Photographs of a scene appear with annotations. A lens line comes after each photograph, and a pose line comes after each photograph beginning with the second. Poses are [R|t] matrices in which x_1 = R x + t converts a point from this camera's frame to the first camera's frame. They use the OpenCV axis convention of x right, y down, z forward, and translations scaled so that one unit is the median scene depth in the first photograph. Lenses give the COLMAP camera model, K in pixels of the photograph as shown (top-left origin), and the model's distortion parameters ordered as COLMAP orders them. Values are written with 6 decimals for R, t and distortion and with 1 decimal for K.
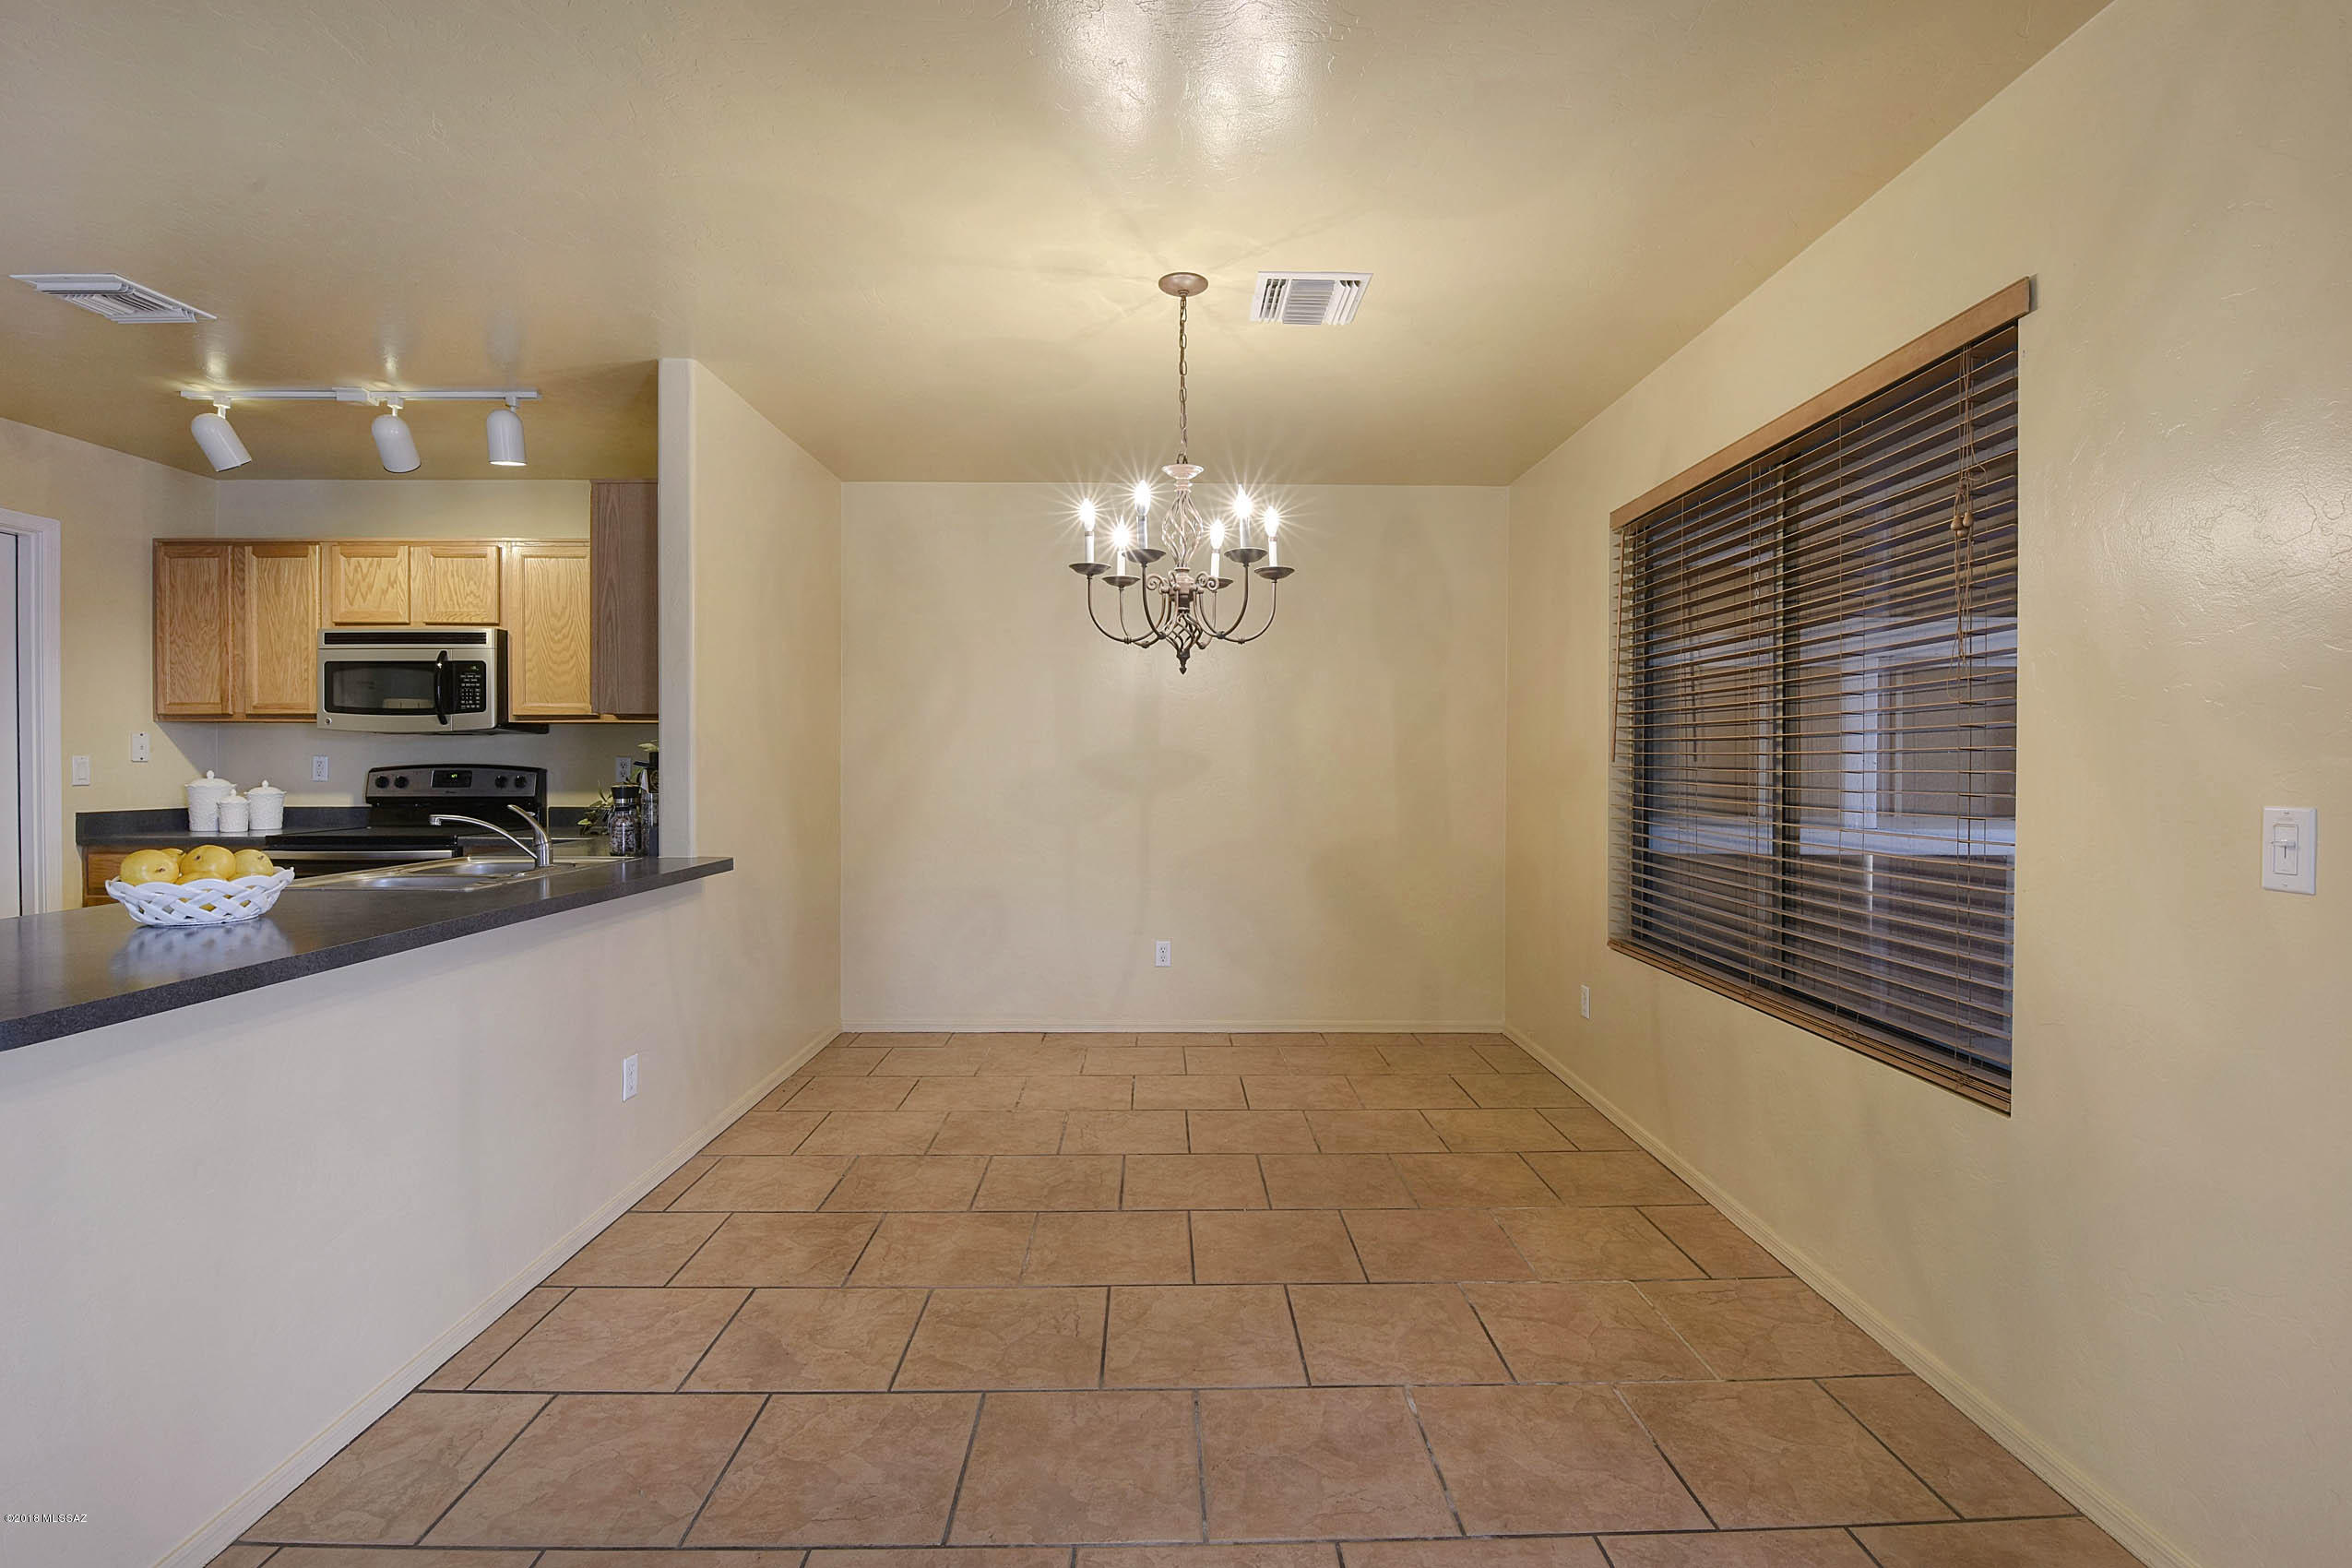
lens RADIAL K [[978.5, 0, 1170.0], [0, 978.5, 767.6], [0, 0, 1]] dist [-0.003541, -0.001091]
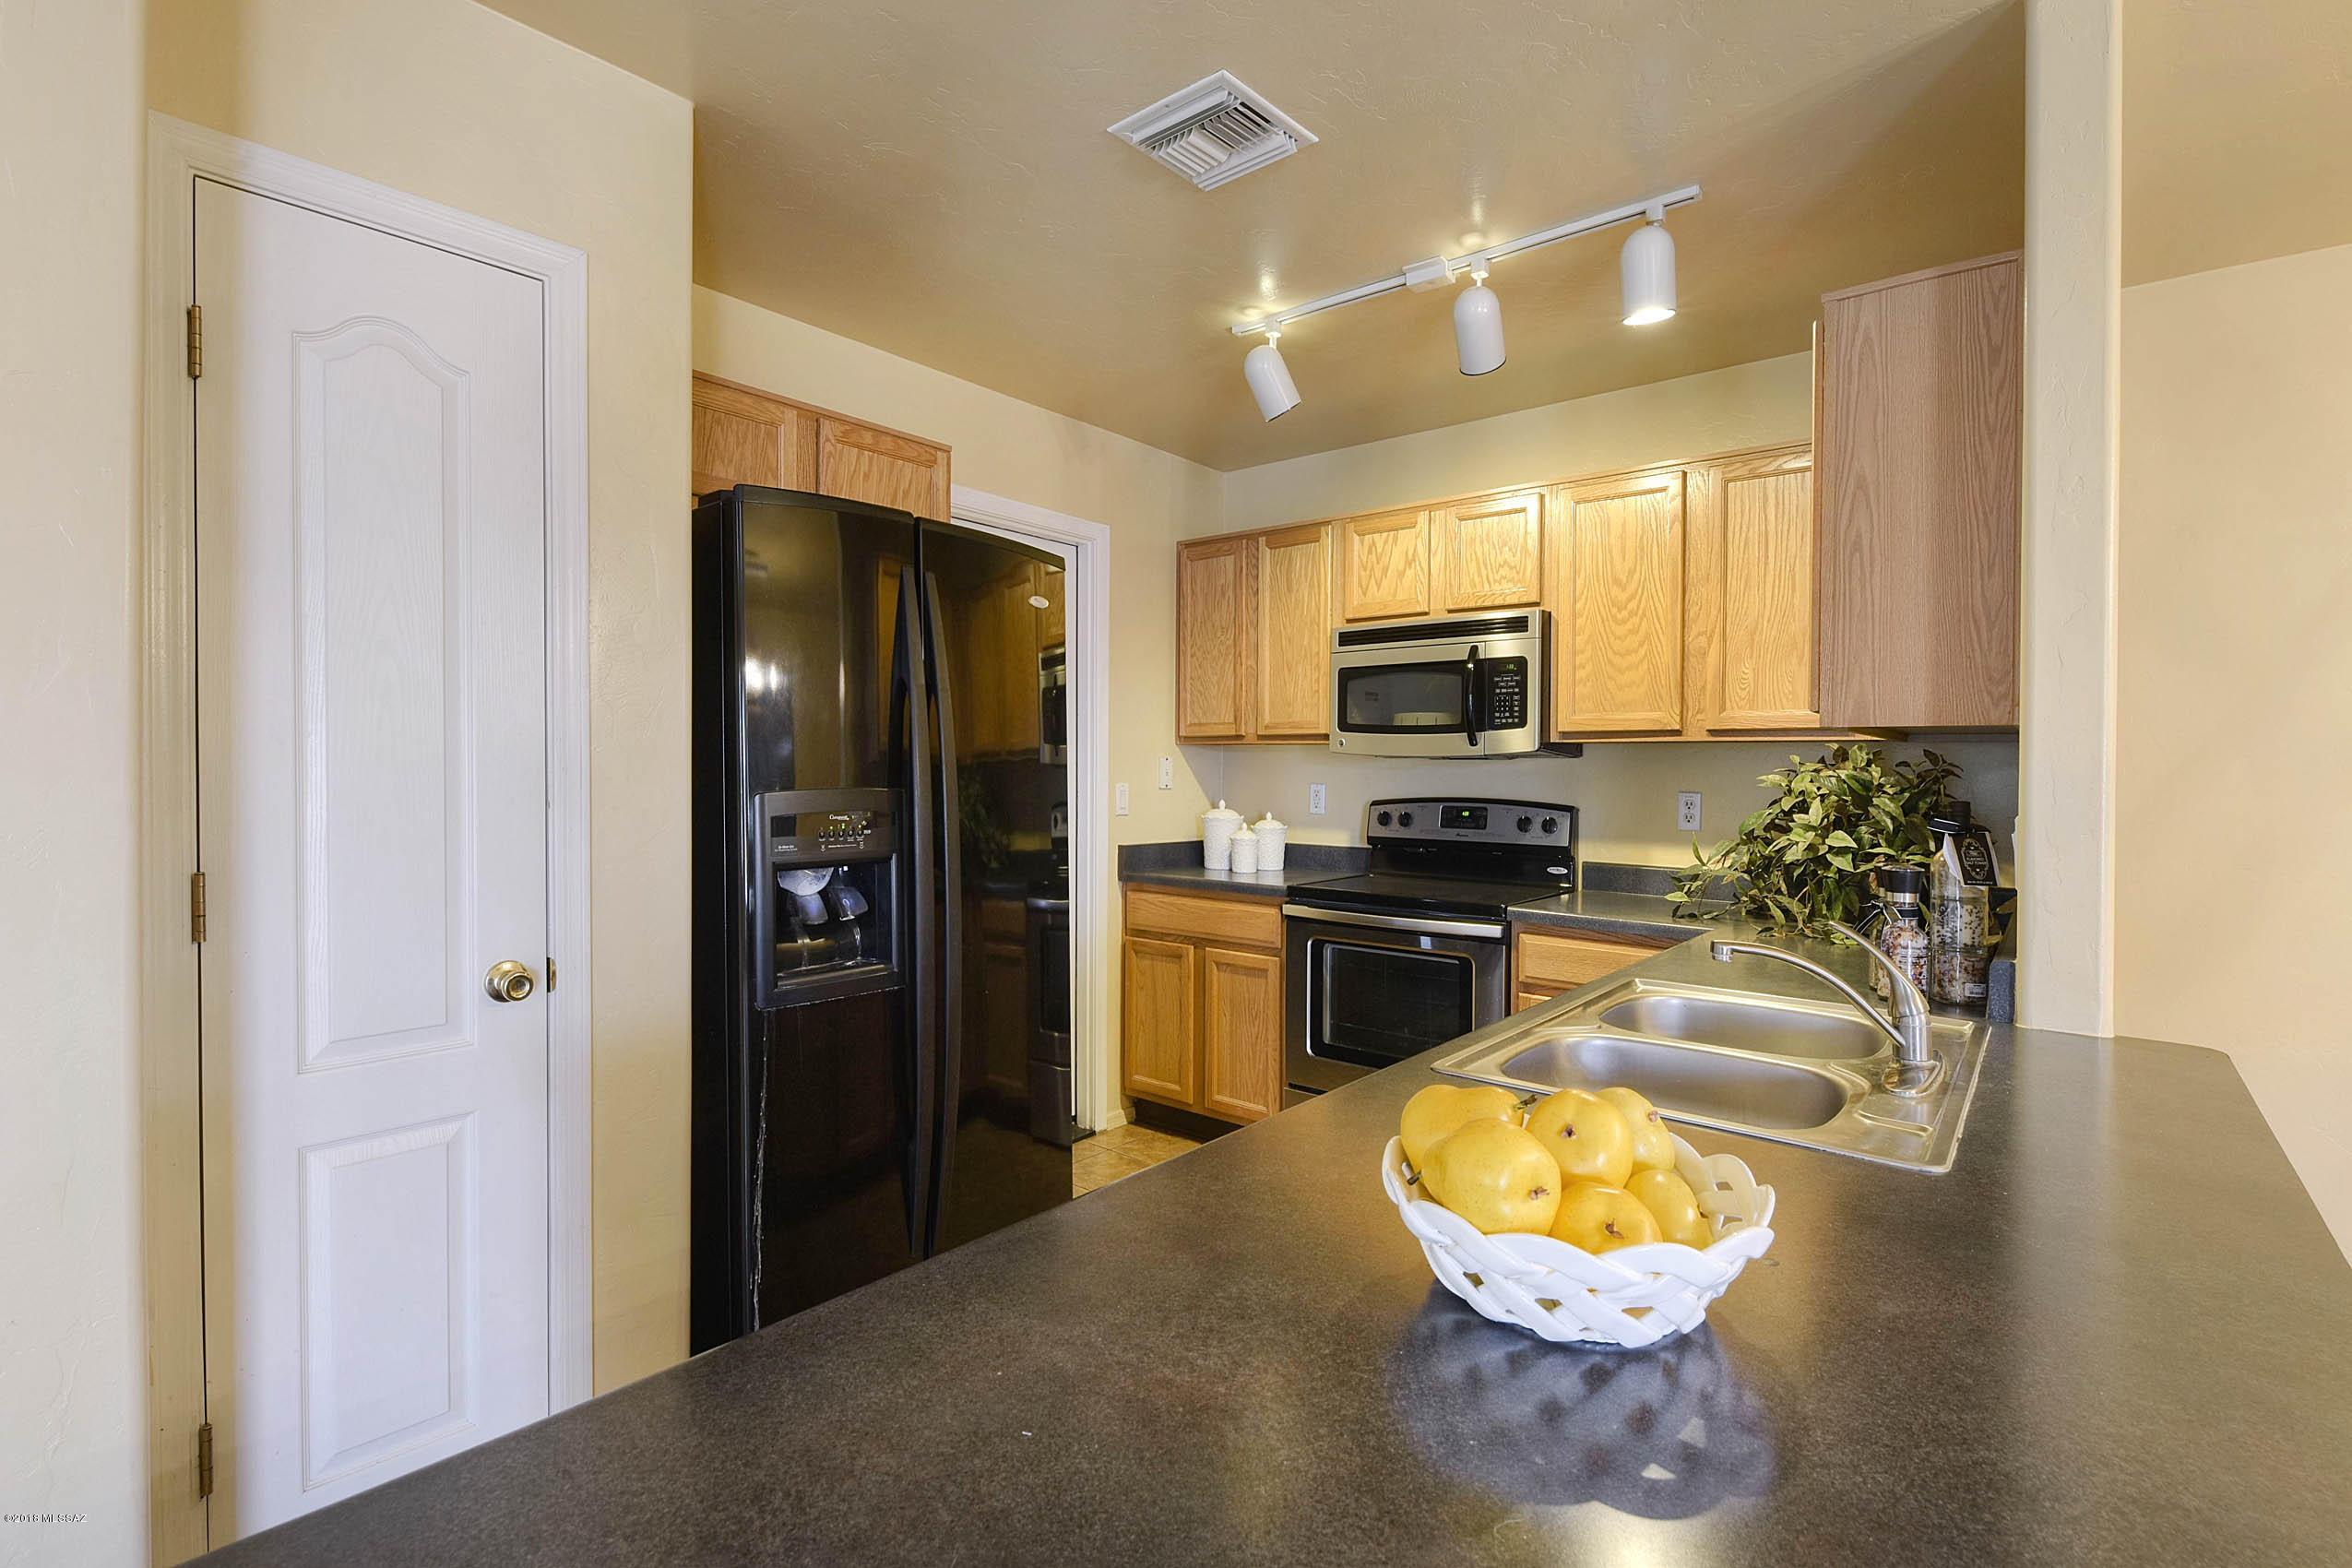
lens RADIAL K [[1043.5, 0, 1269.3], [0, 1043.5, 779.3], [0, 0, 1]] dist [-0.001564, -0.000251]
pose [[0.794033, 0.012583, -0.607745, -0.387167], [-0.012214, 0.999914, 0.004745, -0.021029], [0.607753, 0.003655, 0.794118, 0.284444]]
